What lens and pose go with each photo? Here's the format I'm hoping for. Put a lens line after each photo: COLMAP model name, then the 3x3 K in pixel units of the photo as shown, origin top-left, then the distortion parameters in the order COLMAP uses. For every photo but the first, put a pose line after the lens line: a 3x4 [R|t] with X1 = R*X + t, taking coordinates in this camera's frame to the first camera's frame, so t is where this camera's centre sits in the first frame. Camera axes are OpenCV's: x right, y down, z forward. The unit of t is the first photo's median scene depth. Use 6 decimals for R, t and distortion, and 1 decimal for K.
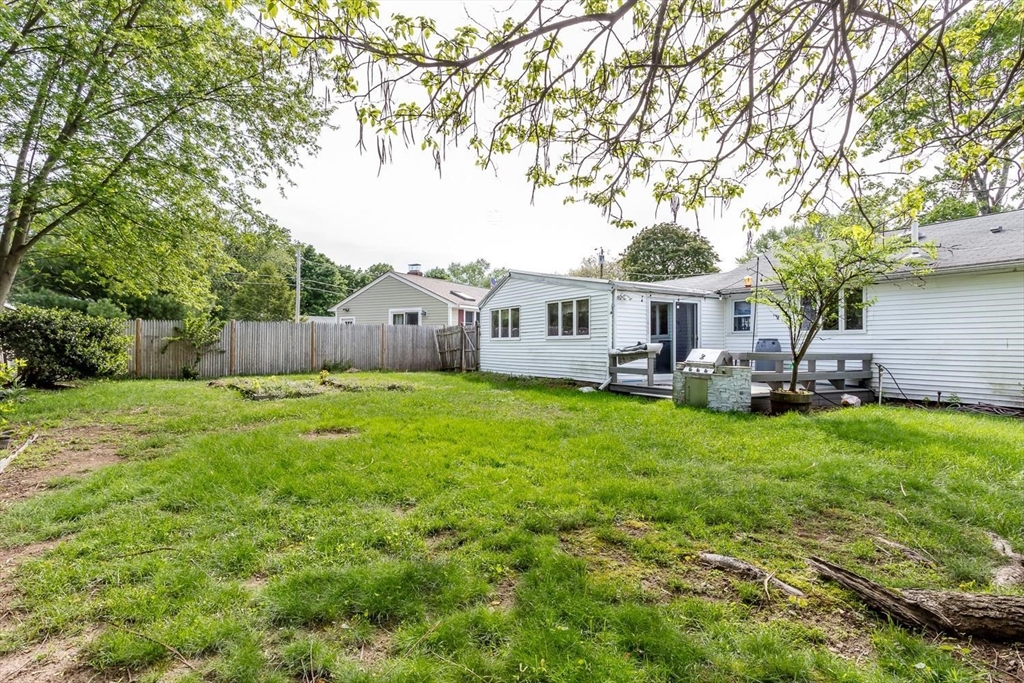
lens RADIAL K [[531.3, 0, 512.0], [0, 531.3, 341.5], [0, 0, 1]] dist [-0.033555, 0.000296]
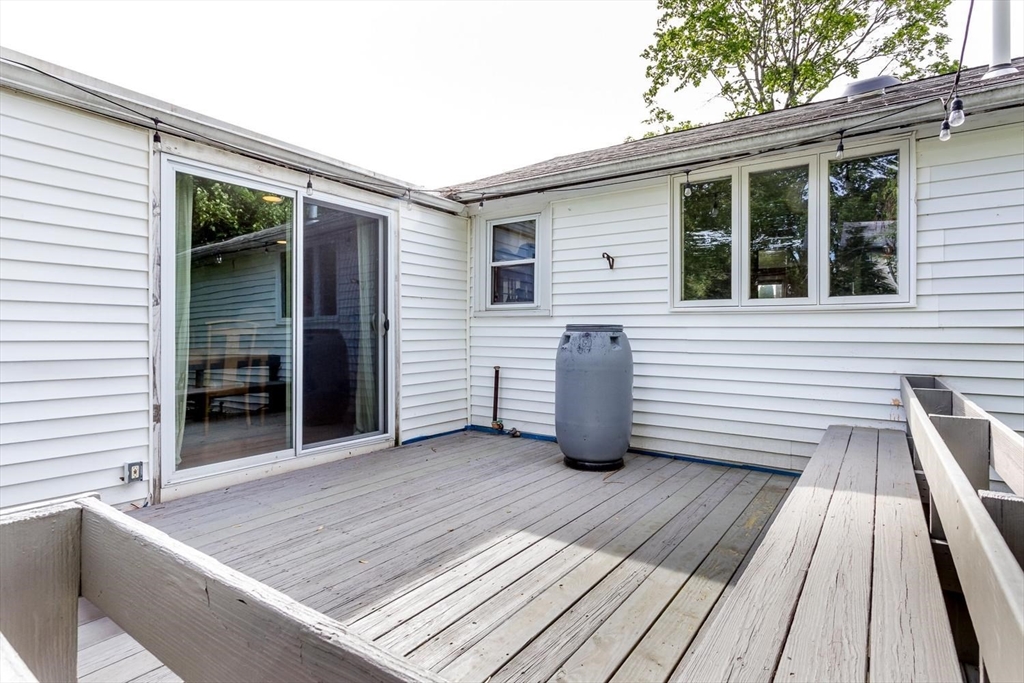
lens RADIAL K [[531.3, 0, 512.0], [0, 531.3, 341.5], [0, 0, 1]] dist [-0.033555, 0.000296]
pose [[0.917337, -0.006136, 0.398065, 0.333222], [-0.000776, 0.999852, 0.017201, -0.001292], [-0.398112, -0.016088, 0.917196, 0.766691]]
